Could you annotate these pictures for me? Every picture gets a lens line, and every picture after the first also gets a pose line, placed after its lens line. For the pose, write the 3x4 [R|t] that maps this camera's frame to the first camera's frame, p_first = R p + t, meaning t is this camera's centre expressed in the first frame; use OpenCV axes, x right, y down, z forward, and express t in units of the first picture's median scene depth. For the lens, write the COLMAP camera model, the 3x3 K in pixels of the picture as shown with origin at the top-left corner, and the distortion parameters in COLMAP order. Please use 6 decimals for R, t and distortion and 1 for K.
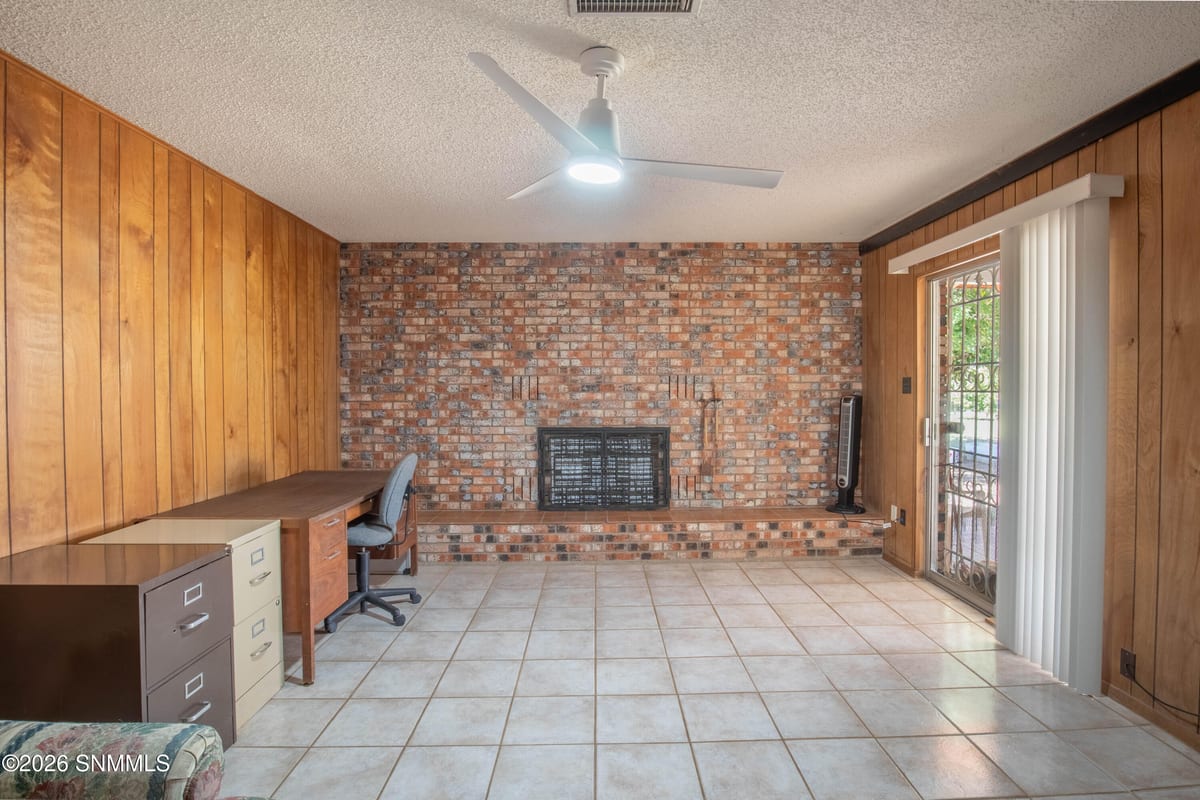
lens RADIAL K [[597.2, 0, 611.0], [0, 597.2, 395.5], [0, 0, 1]] dist [-0.041412, 0.009812]
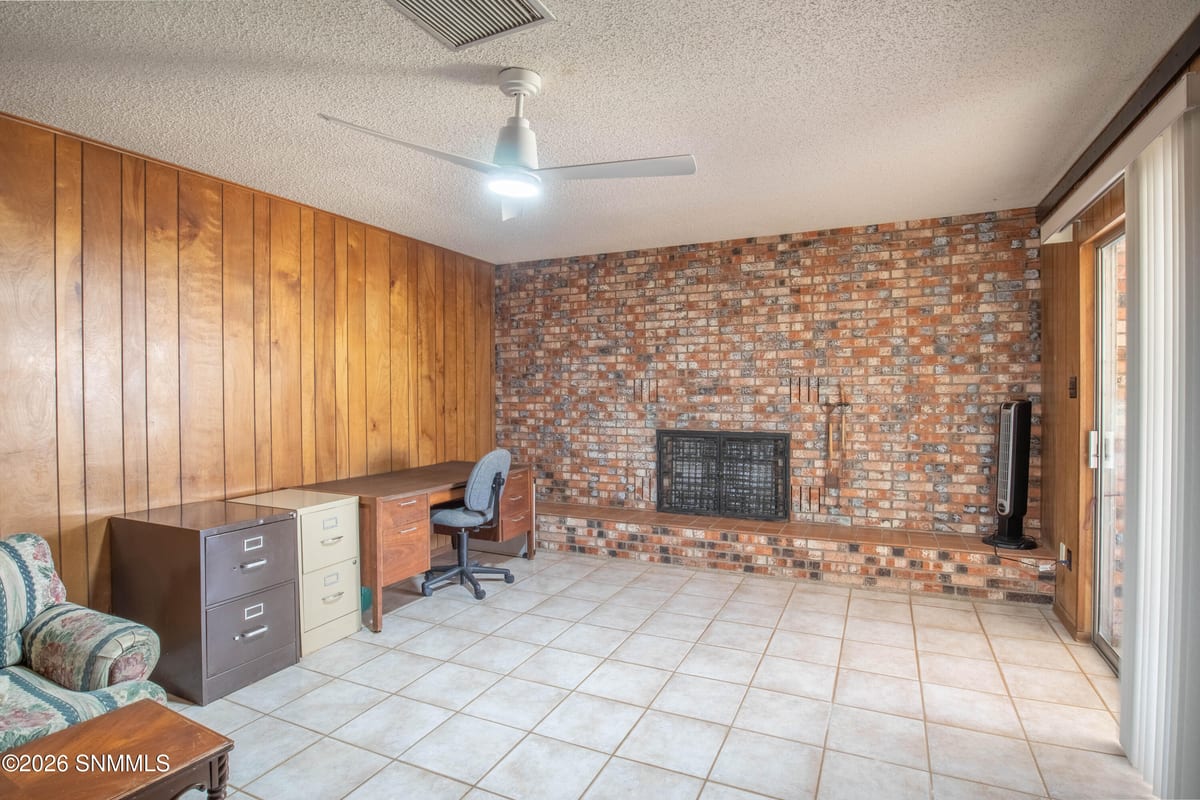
lens RADIAL K [[597.2, 0, 623.0], [0, 597.2, 395.7], [0, 0, 1]] dist [-0.041412, 0.009812]
pose [[0.901935, 0.003432, -0.431859, 0.268215], [-0.004892, 0.999985, -0.002271, -0.001673], [0.431845, 0.004161, 0.901938, 0.058506]]
